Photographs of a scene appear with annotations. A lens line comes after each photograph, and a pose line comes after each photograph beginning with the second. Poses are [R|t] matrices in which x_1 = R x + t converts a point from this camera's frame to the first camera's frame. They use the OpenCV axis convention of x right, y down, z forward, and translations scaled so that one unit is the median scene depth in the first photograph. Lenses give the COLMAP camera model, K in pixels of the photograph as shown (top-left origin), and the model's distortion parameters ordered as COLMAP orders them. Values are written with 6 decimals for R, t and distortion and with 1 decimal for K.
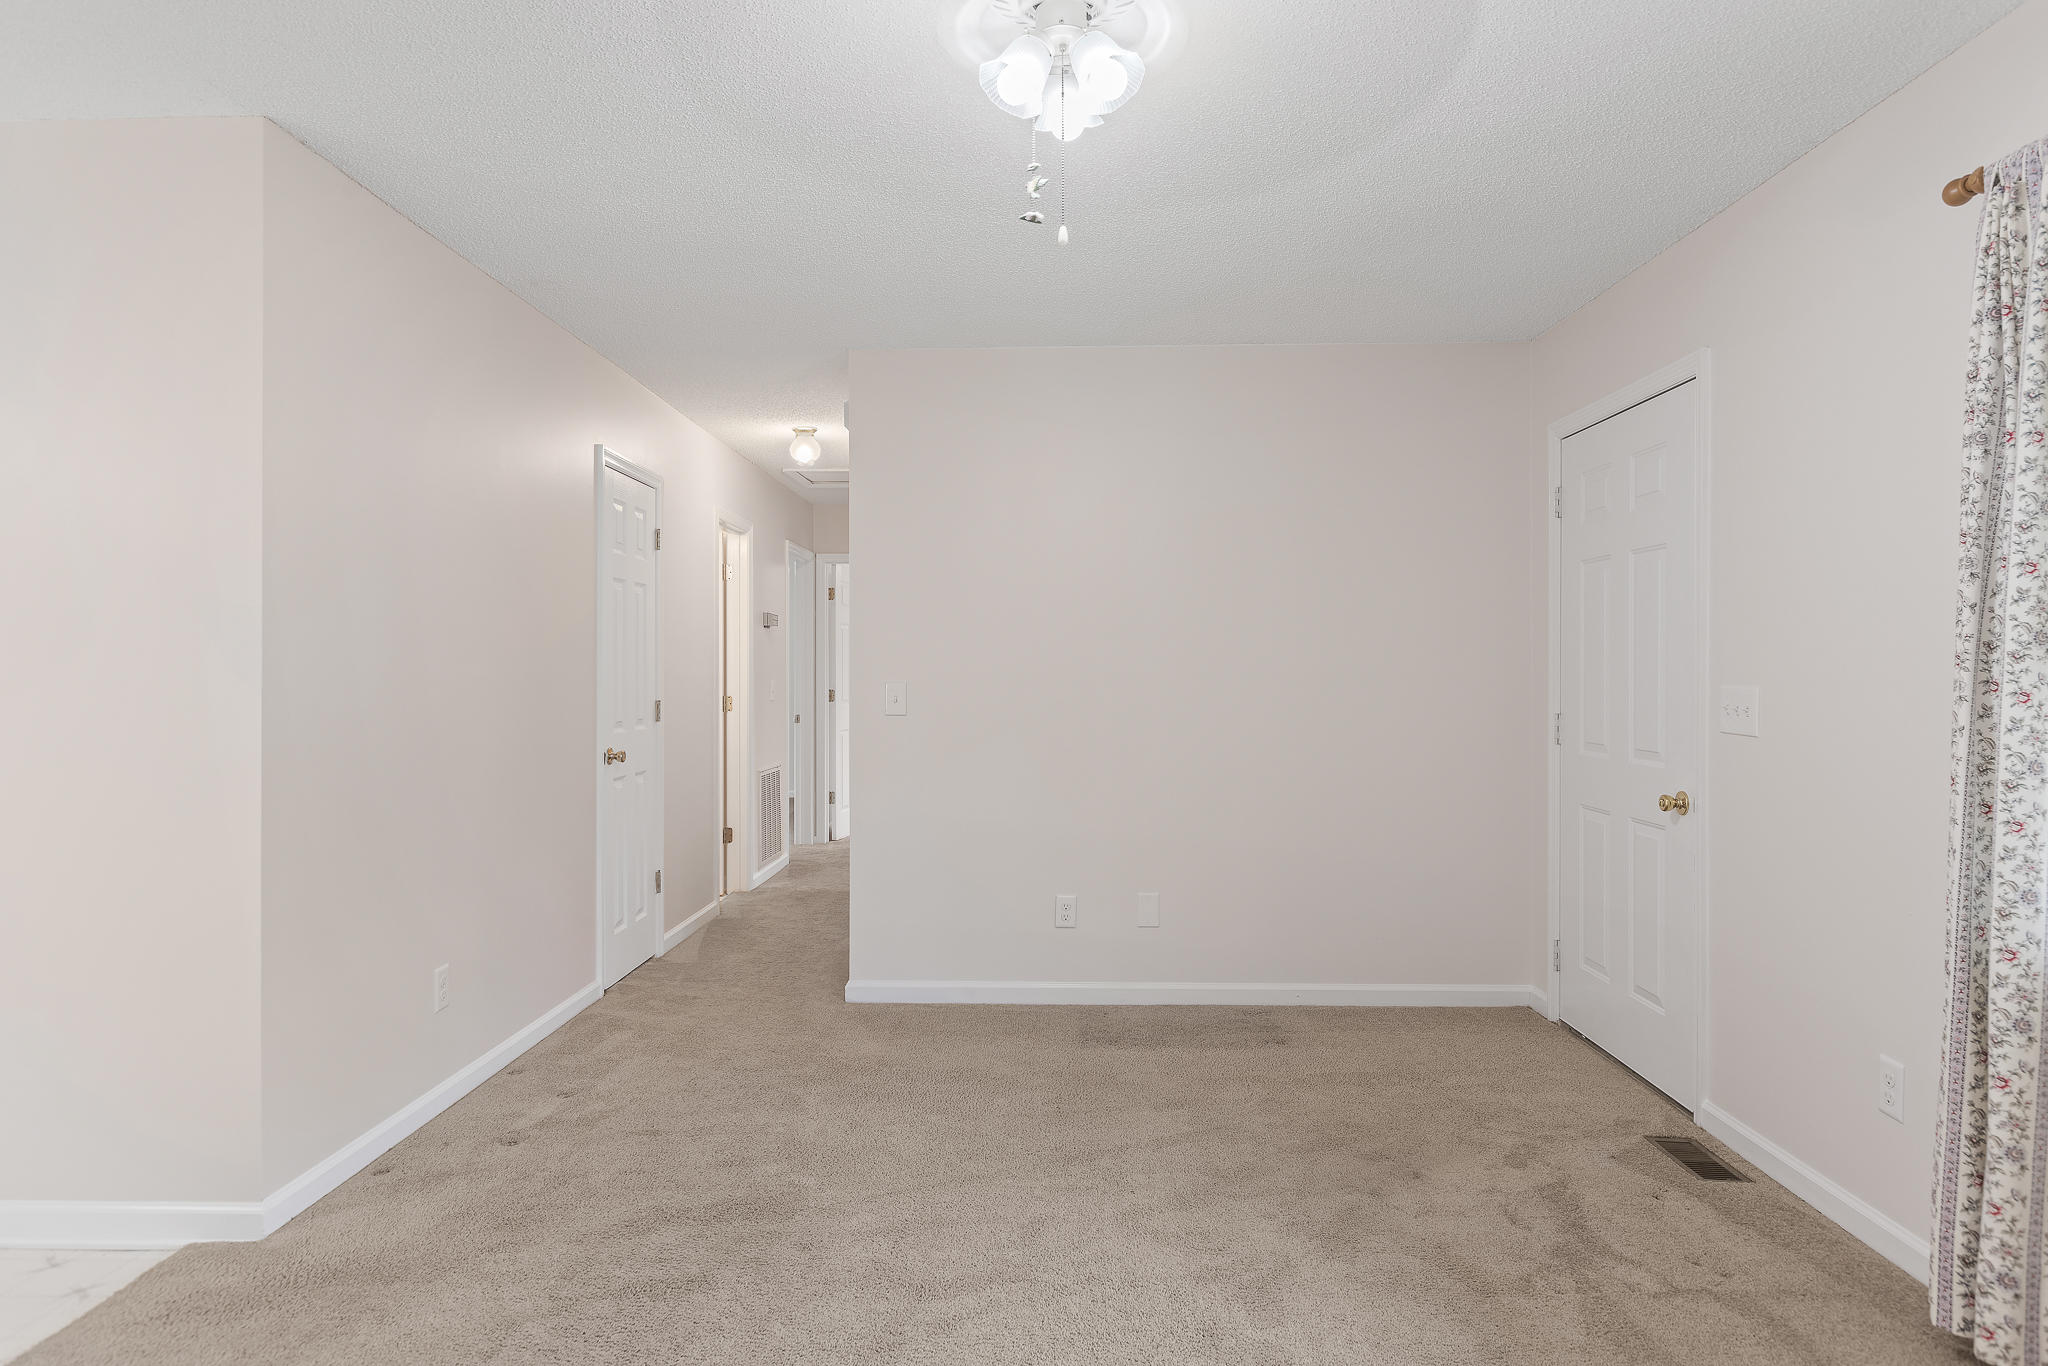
lens RADIAL K [[1223.7, 0, 1023.8], [0, 1223.7, 673.6], [0, 0, 1]] dist [-0.004481, -0.001127]
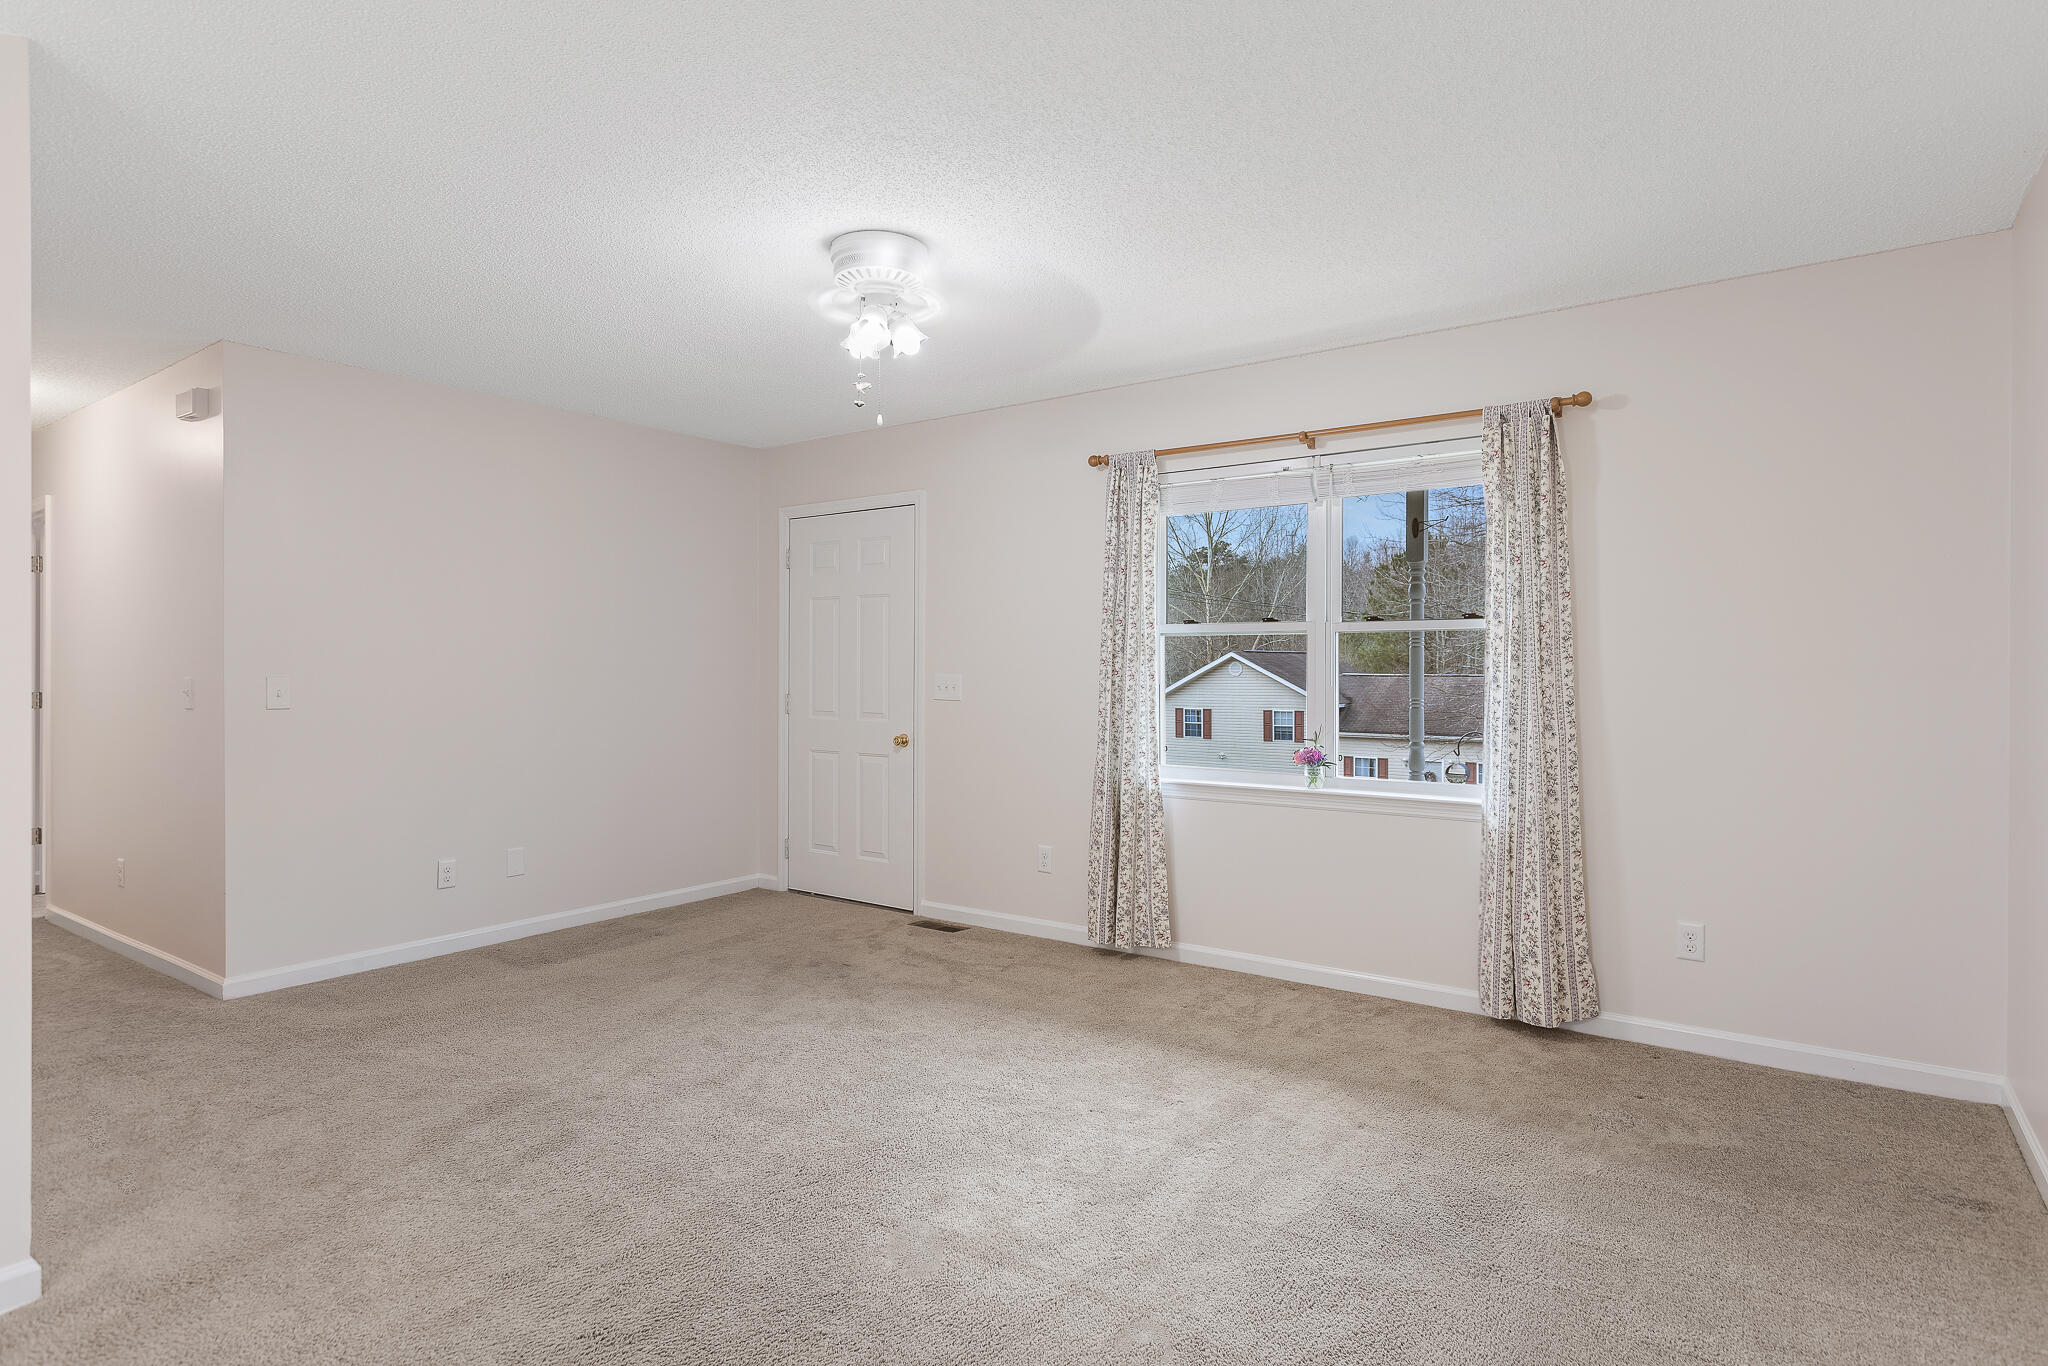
lens RADIAL K [[1086.4, 0, 1024.0], [0, 1086.4, 683.0], [0, 0, 1]] dist [0.000160, 0.000995]
pose [[0.558376, -0.010981, 0.829516, -0.859355], [0.001113, 0.999921, 0.012488, 0.002913], [-0.829588, -0.006050, 0.558344, -0.042970]]
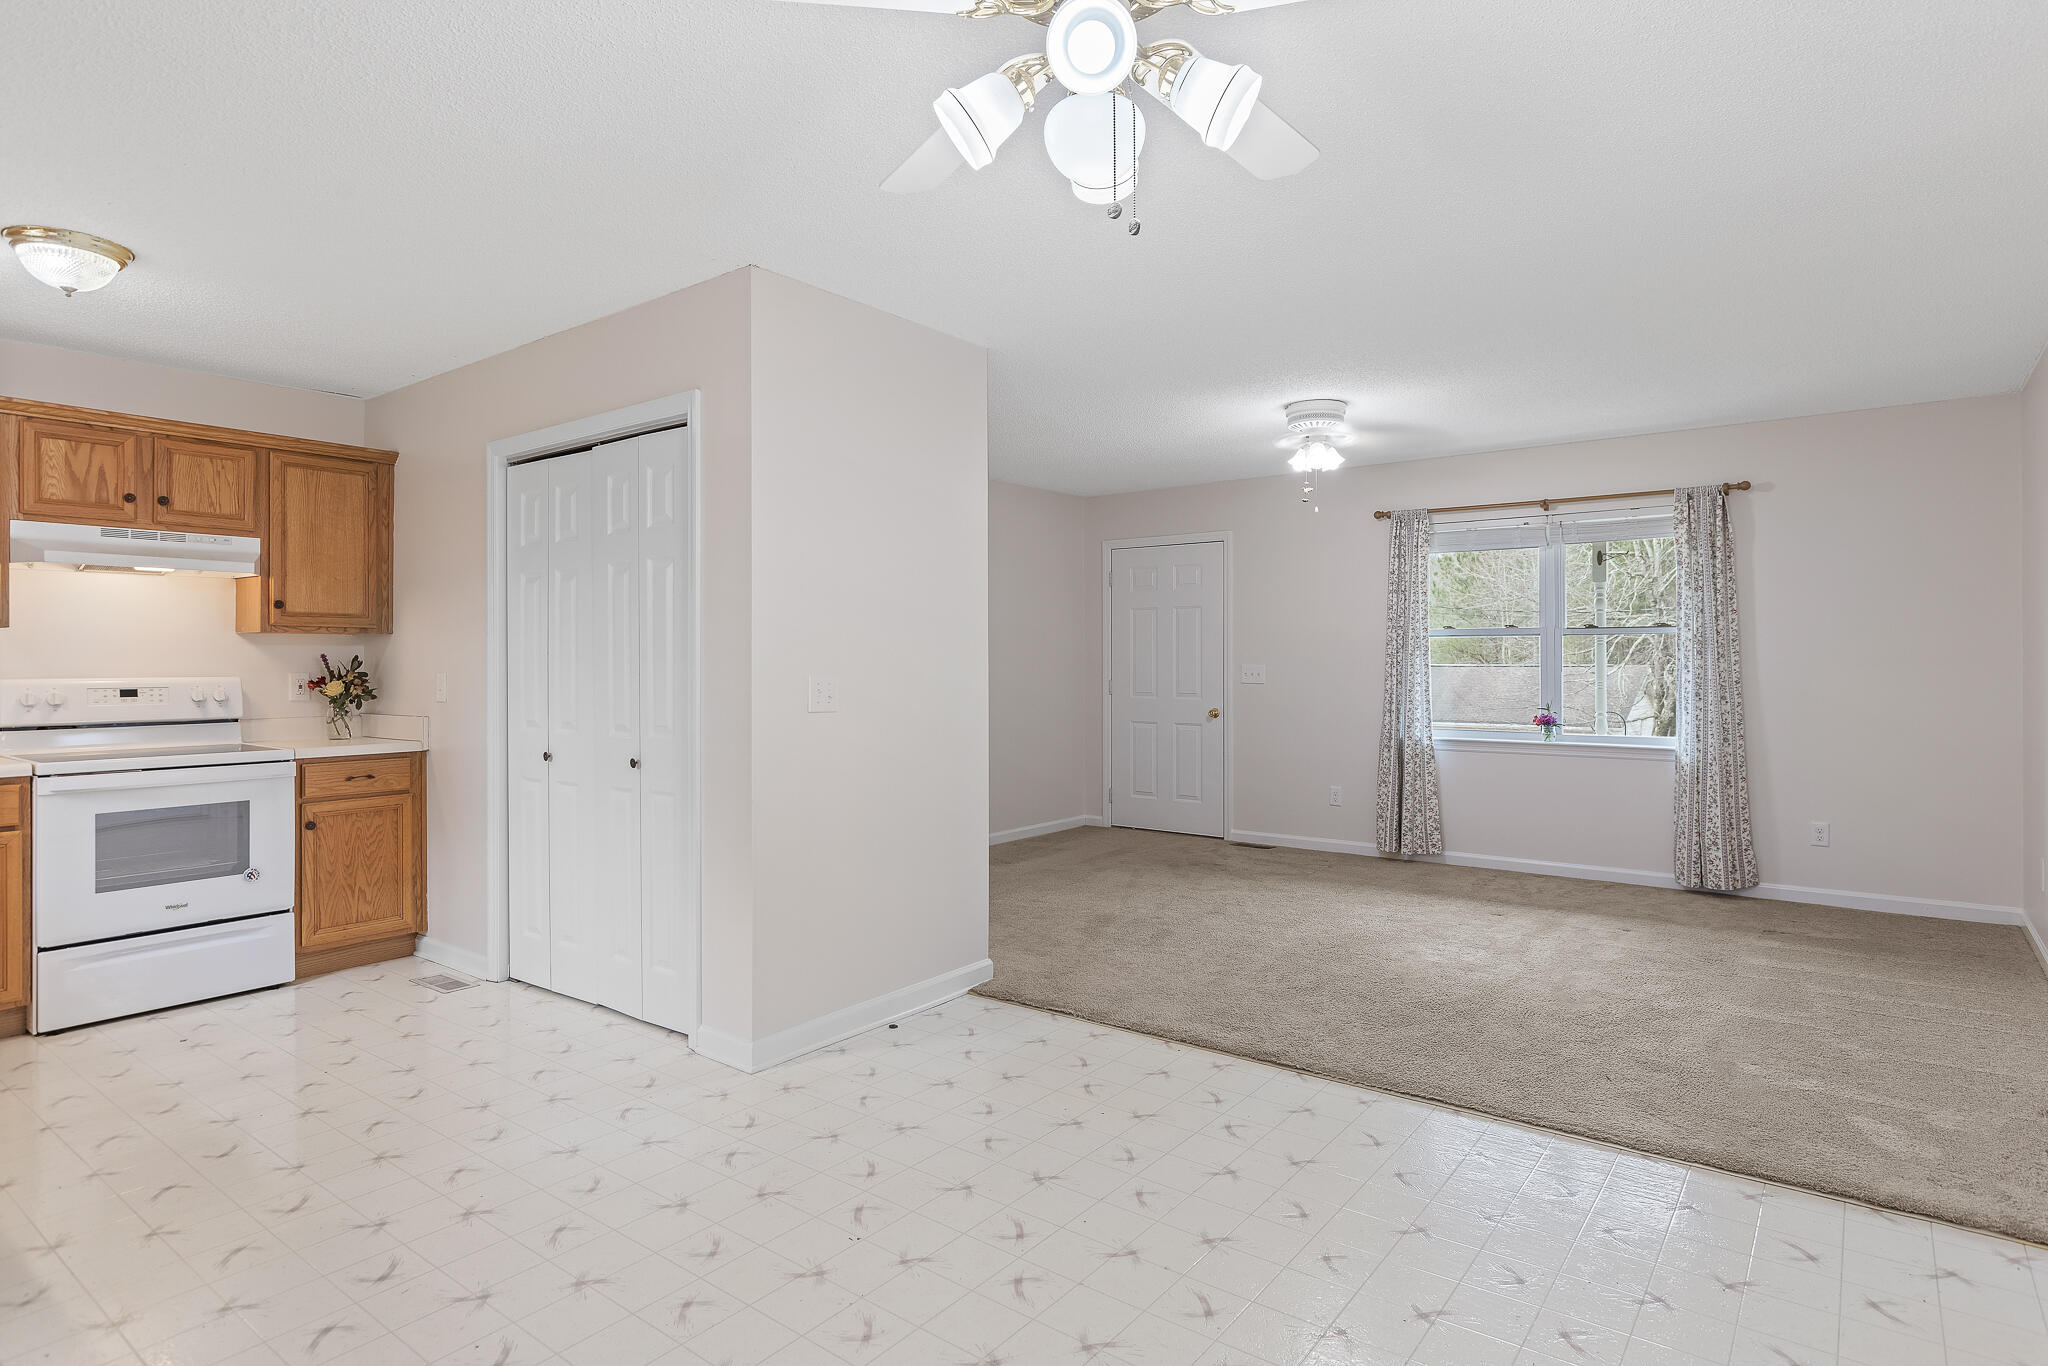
lens RADIAL K [[1103.0, 0, 1027.3], [0, 1103.0, 664.3], [0, 0, 1]] dist [0.001746, -0.000378]
pose [[0.584179, -0.005069, 0.811609, -1.855205], [0.004065, 0.999986, 0.003320, -0.000826], [-0.811615, 0.001360, 0.584192, 0.015257]]
